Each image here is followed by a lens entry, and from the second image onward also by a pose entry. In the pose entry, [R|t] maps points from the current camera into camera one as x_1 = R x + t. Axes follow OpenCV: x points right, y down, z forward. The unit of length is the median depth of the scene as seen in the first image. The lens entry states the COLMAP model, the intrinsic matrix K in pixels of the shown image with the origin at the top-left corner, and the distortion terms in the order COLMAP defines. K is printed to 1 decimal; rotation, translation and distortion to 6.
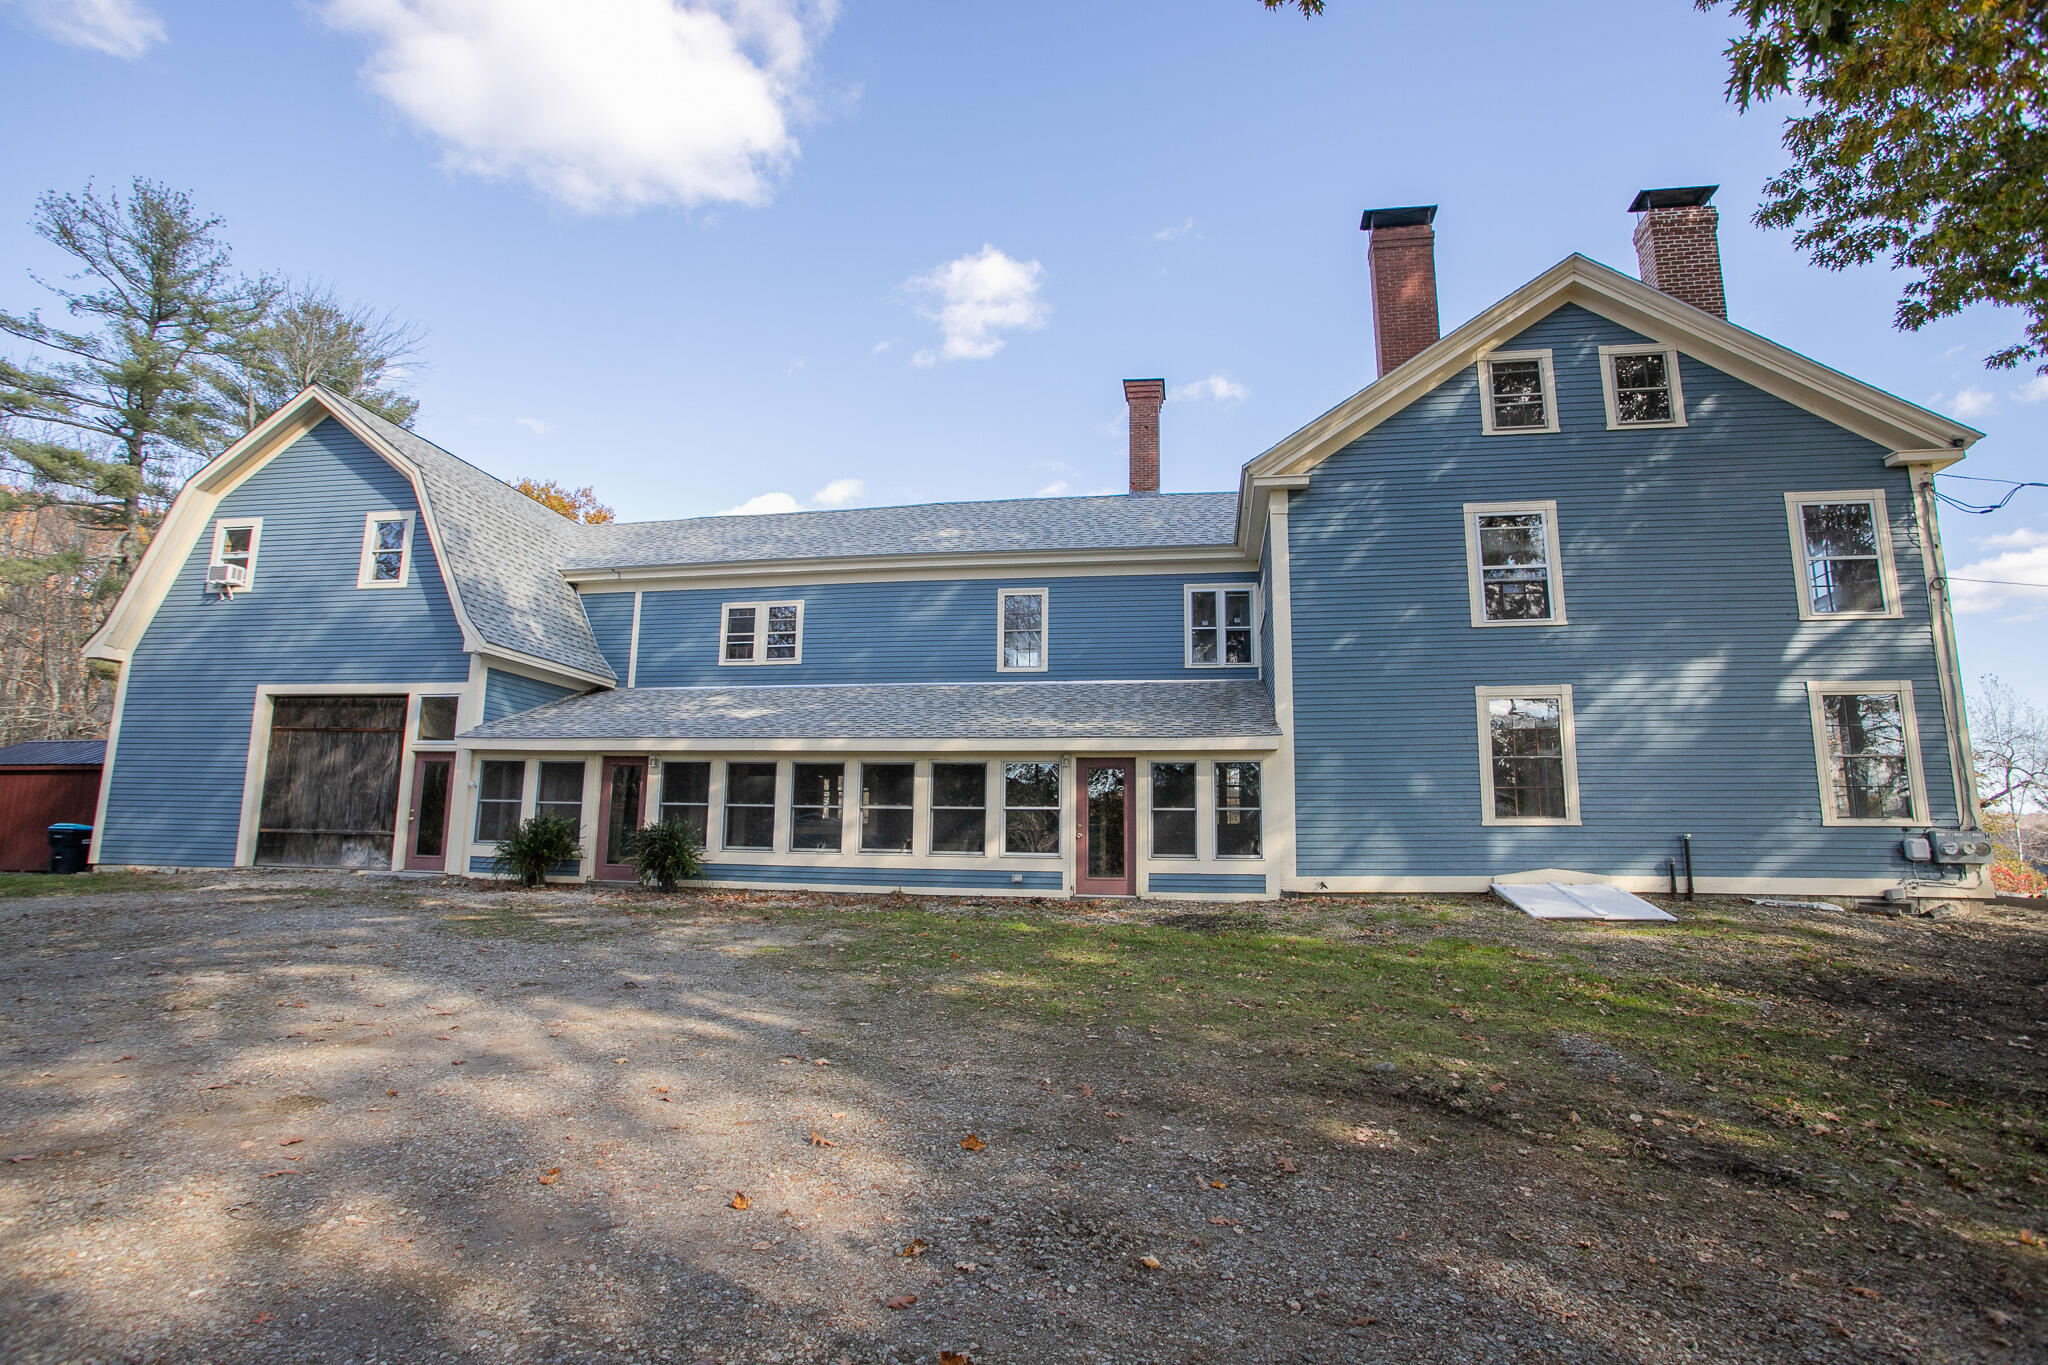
lens RADIAL K [[1005.2, 0, 1041.6], [0, 1005.2, 671.4], [0, 0, 1]] dist [-0.064564, 0.016088]
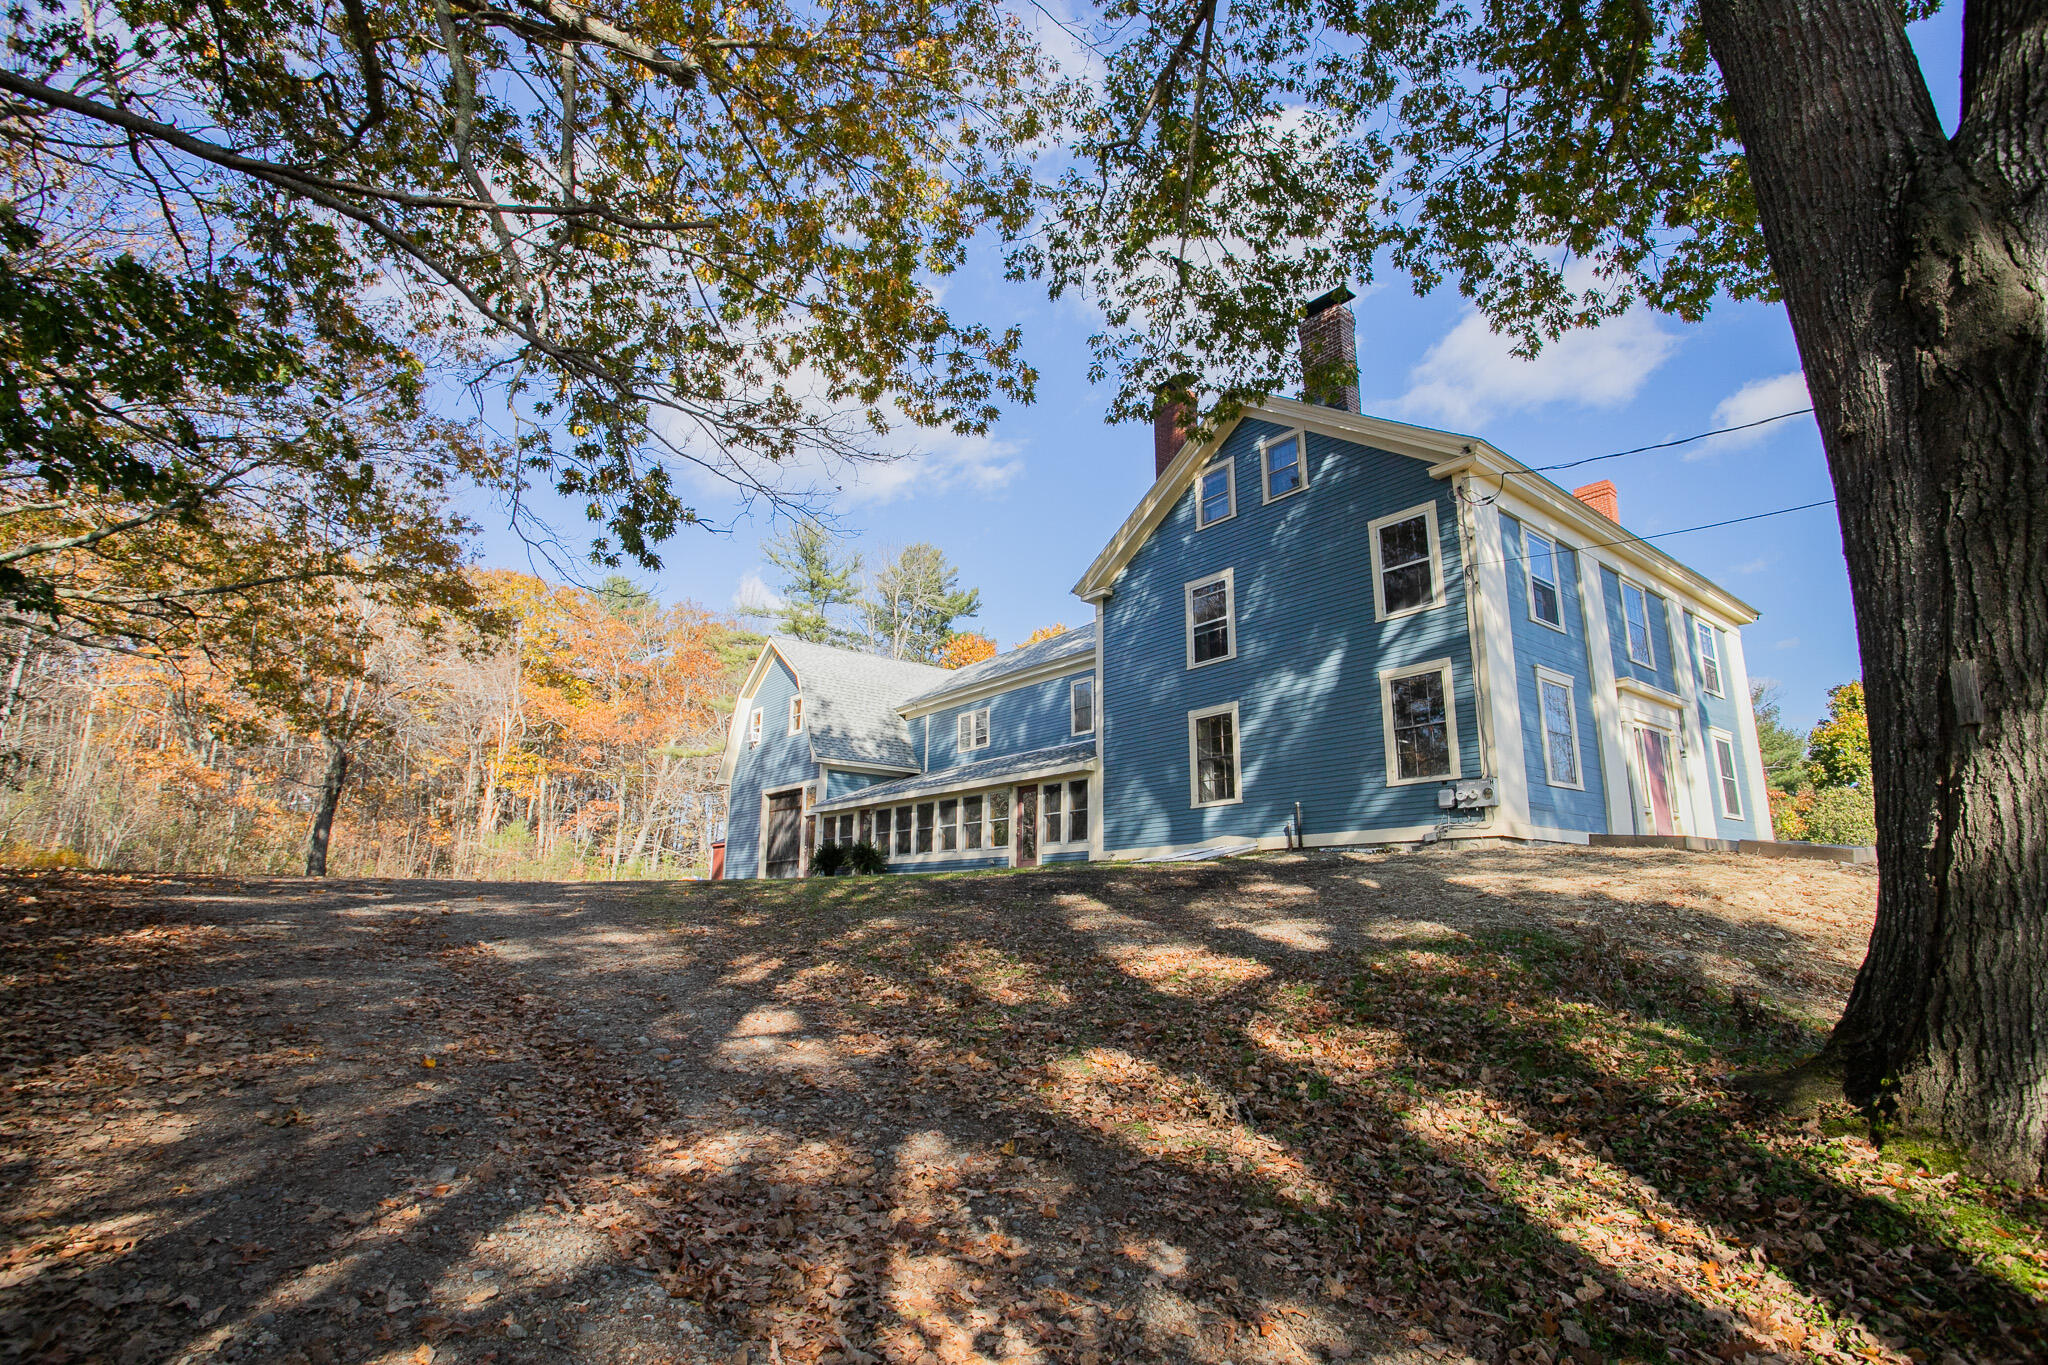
lens RADIAL K [[1005.2, 0, 1055.5], [0, 1005.2, 662.4], [0, 0, 1]] dist [-0.064564, 0.016088]
pose [[0.755165, -0.169073, -0.633357, 1.029774], [0.111783, 0.985229, -0.129724, 0.094110], [0.645934, 0.027164, 0.762910, -0.190064]]
